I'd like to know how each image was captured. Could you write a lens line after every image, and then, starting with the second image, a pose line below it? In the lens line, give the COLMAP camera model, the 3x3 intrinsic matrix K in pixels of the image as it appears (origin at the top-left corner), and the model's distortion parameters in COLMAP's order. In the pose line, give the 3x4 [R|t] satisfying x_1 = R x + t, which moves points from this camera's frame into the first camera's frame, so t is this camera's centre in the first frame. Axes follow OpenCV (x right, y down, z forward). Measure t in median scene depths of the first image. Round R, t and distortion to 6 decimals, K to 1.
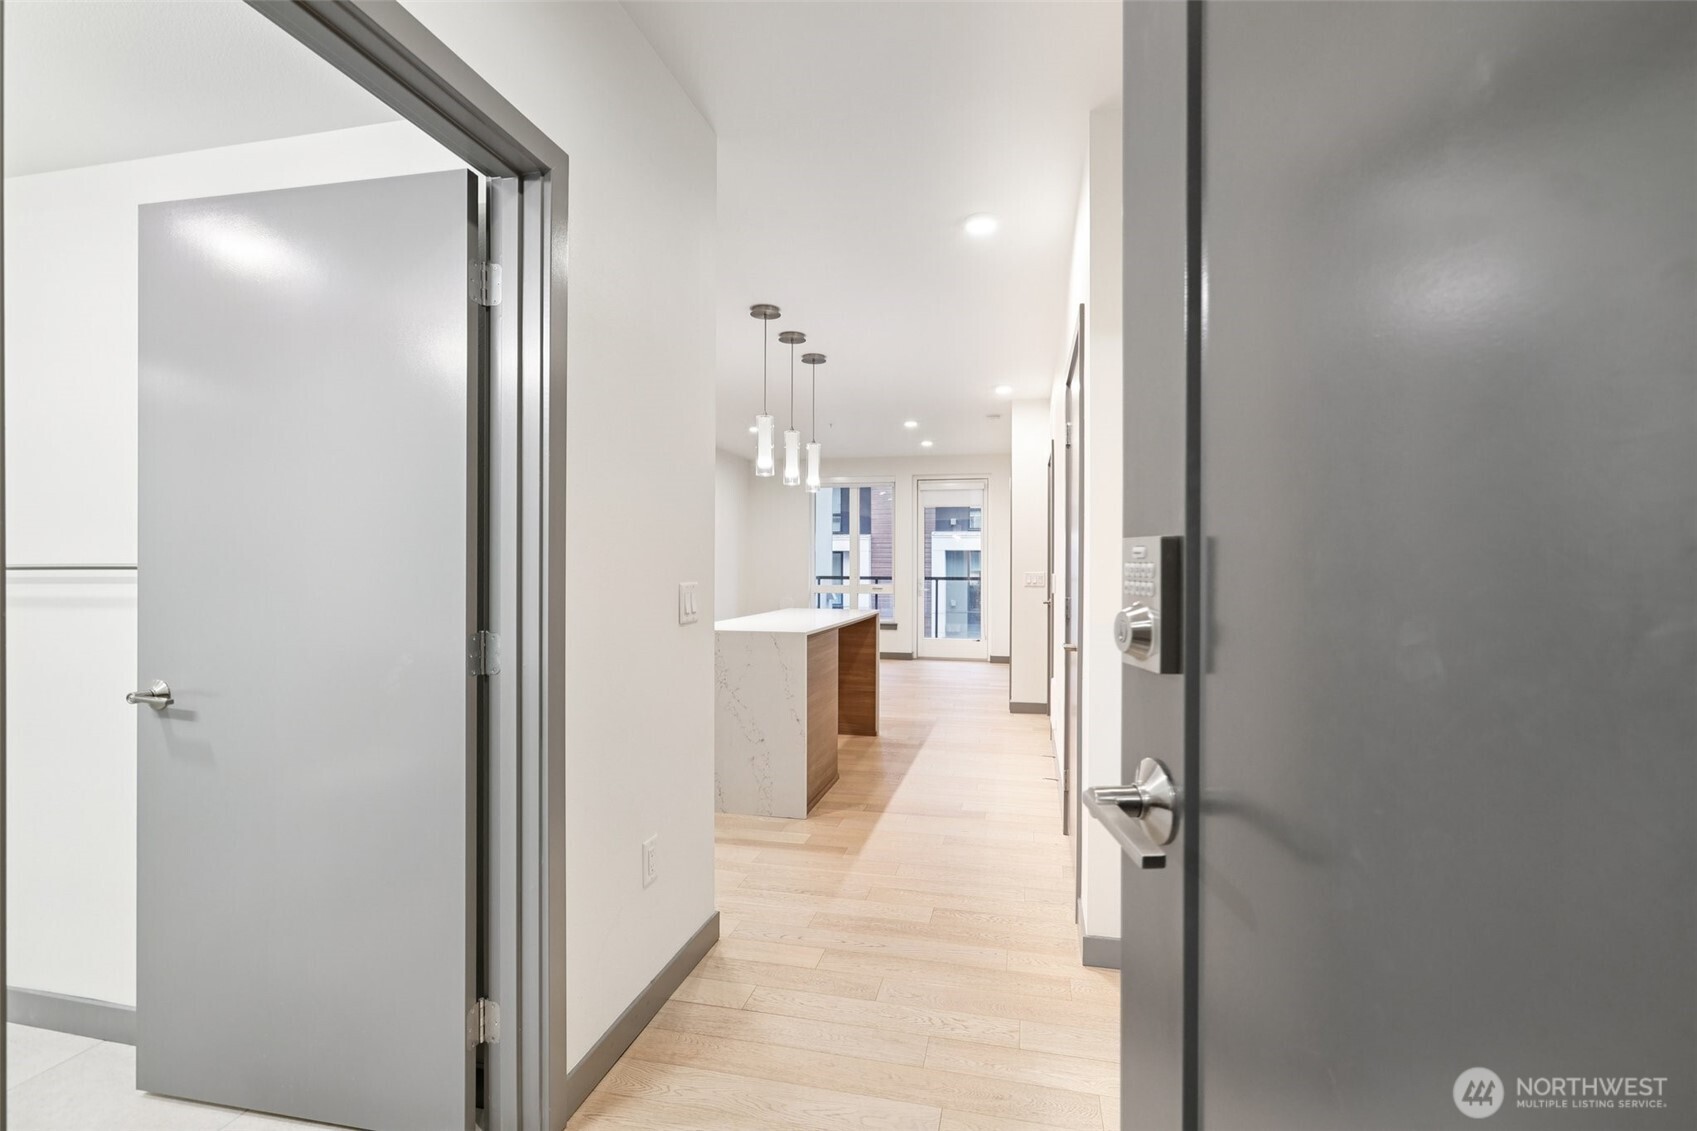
lens RADIAL K [[758.5, 0, 856.5], [0, 758.5, 560.2], [0, 0, 1]] dist [-0.008022, 0.003411]
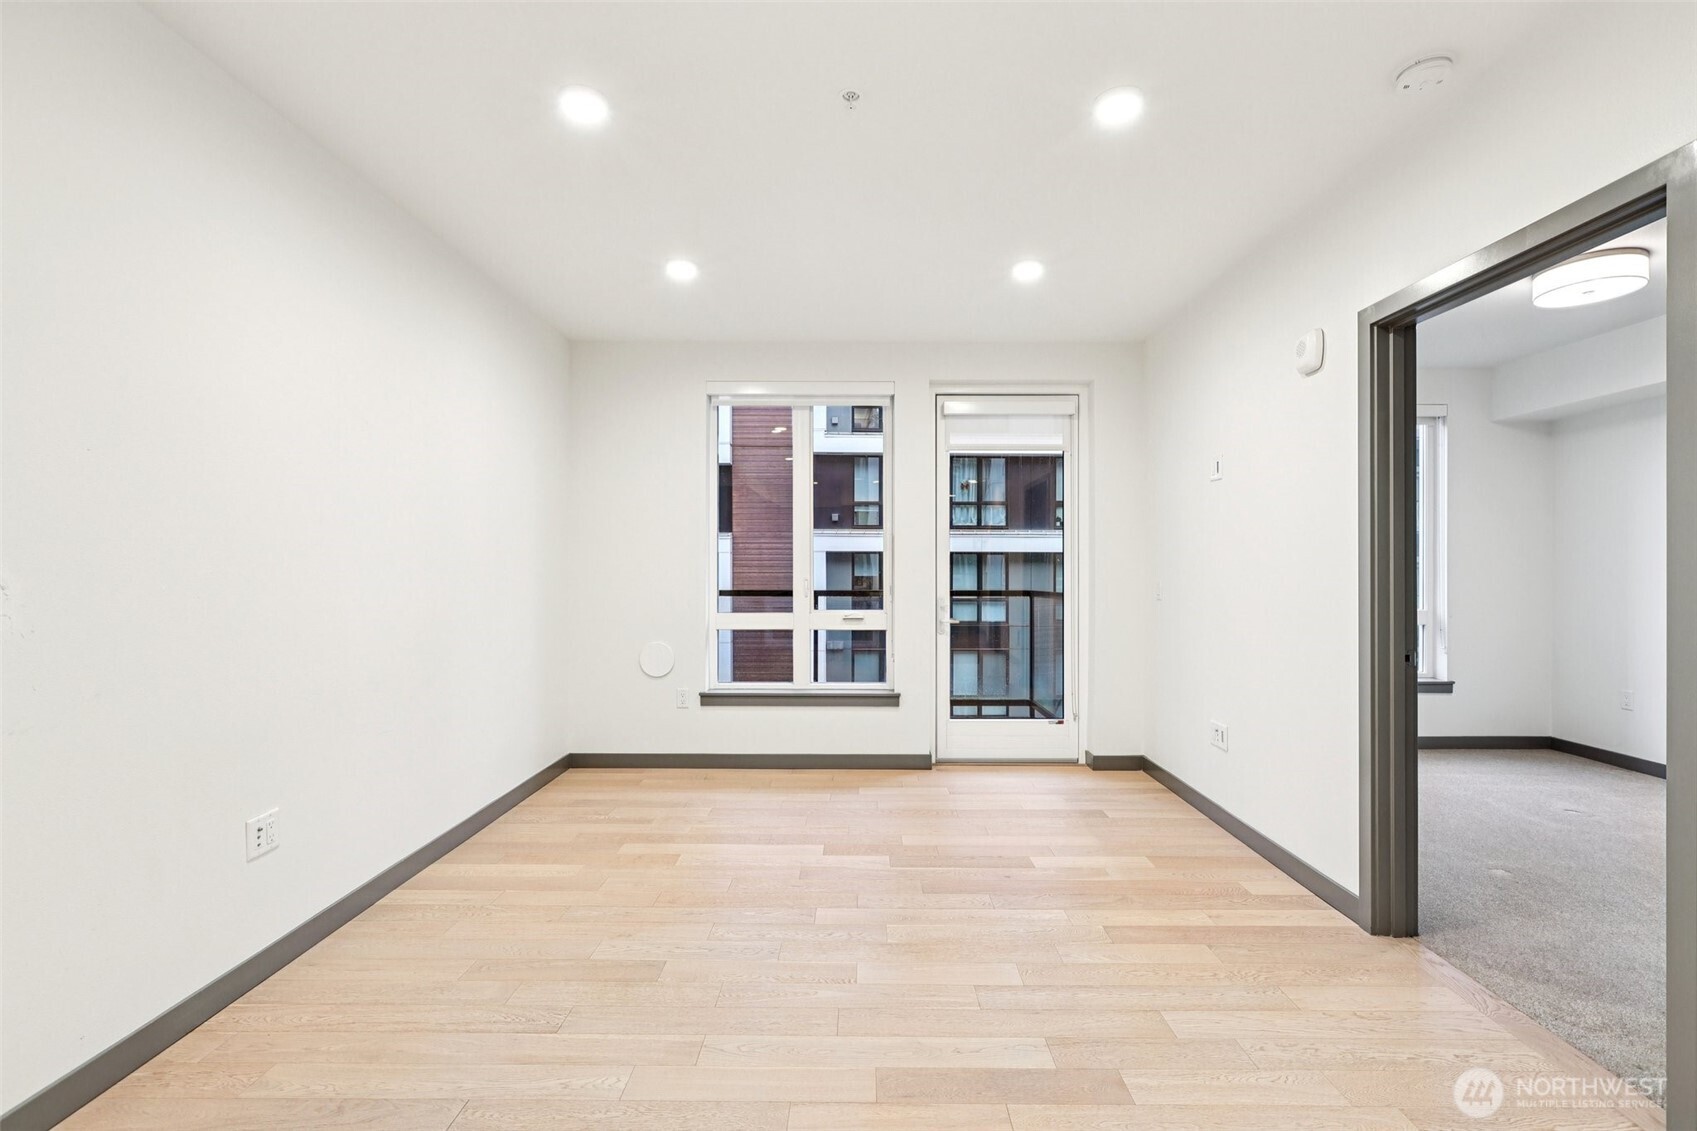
lens RADIAL K [[758.5, 0, 859.0], [0, 758.5, 561.6], [0, 0, 1]] dist [-0.008022, 0.003411]
pose [[0.976520, -0.002226, 0.215417, -0.073802], [0.003093, 0.999988, -0.003691, 0.002436], [-0.215406, 0.004270, 0.976515, 0.551530]]
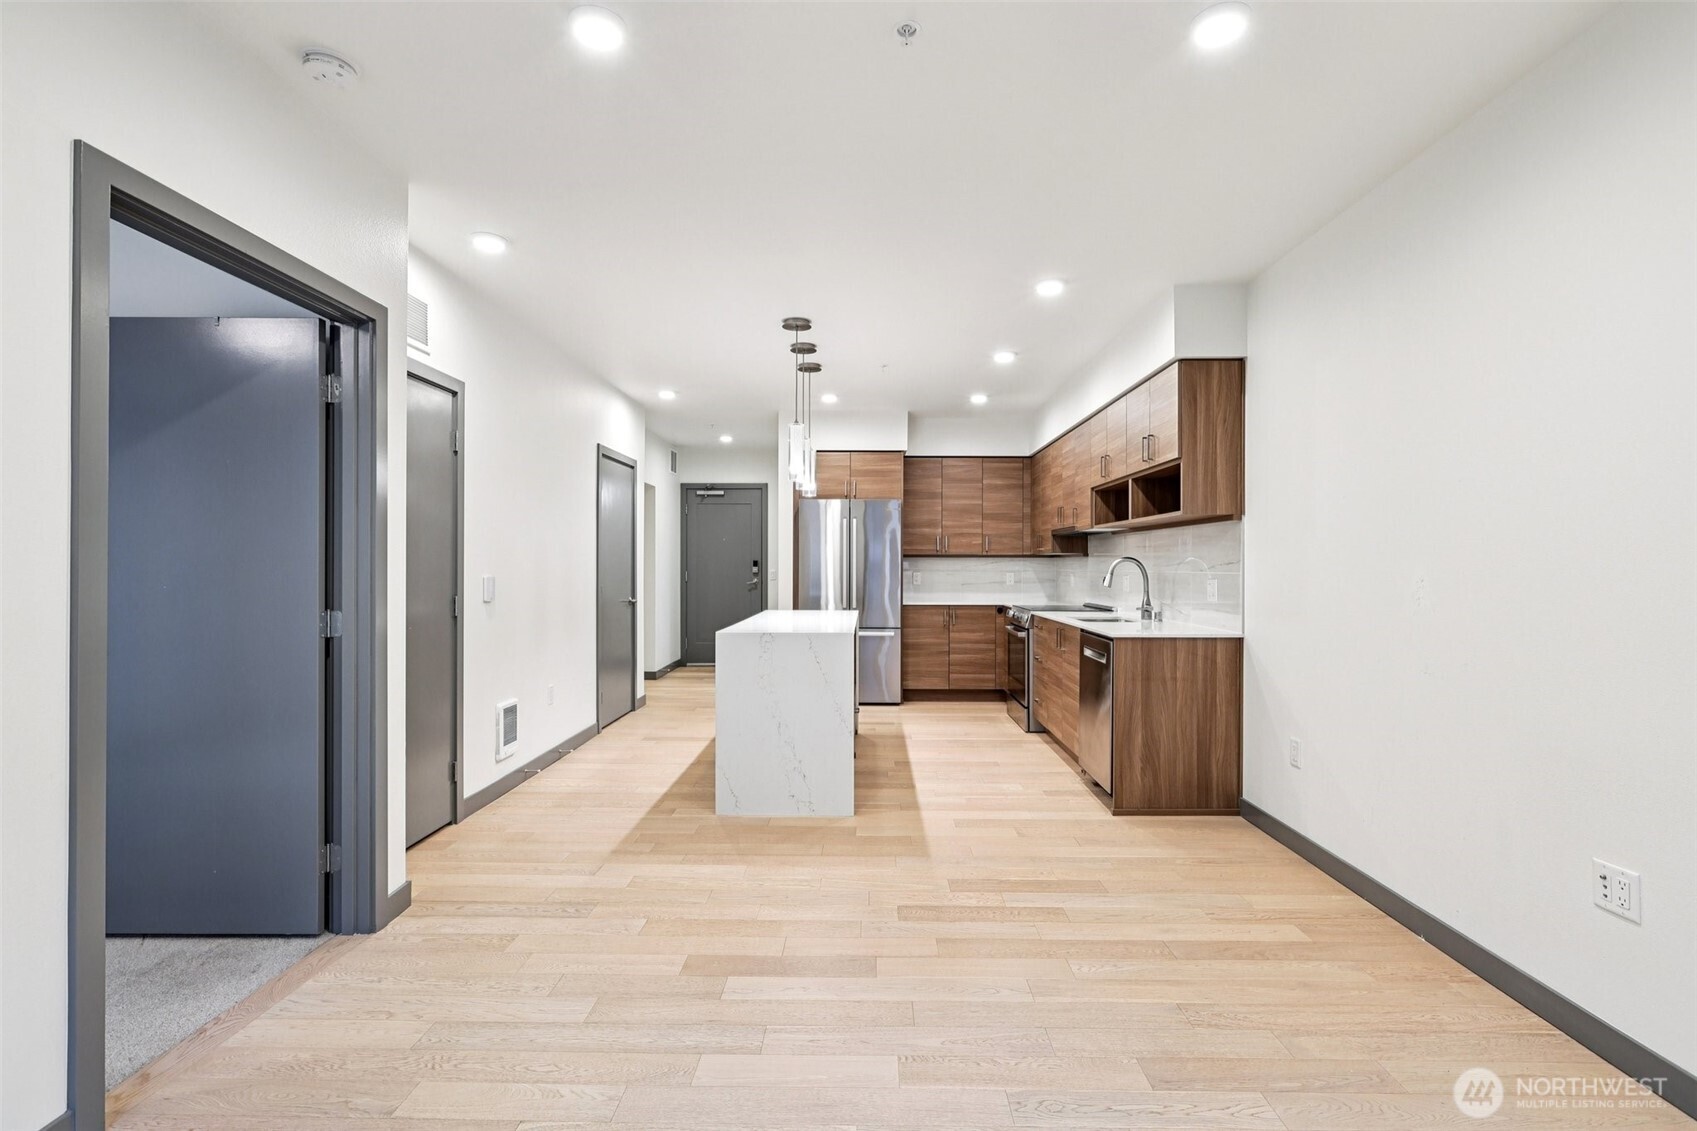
lens RADIAL K [[785.1, 0, 855.1], [0, 785.1, 561.7], [0, 0, 1]] dist [-0.007560, 0.003032]
pose [[-0.979024, -0.008157, -0.203581, 0.029664], [-0.006353, 0.999935, -0.009517, 0.004498], [0.203646, -0.008024, -0.979012, 0.981342]]
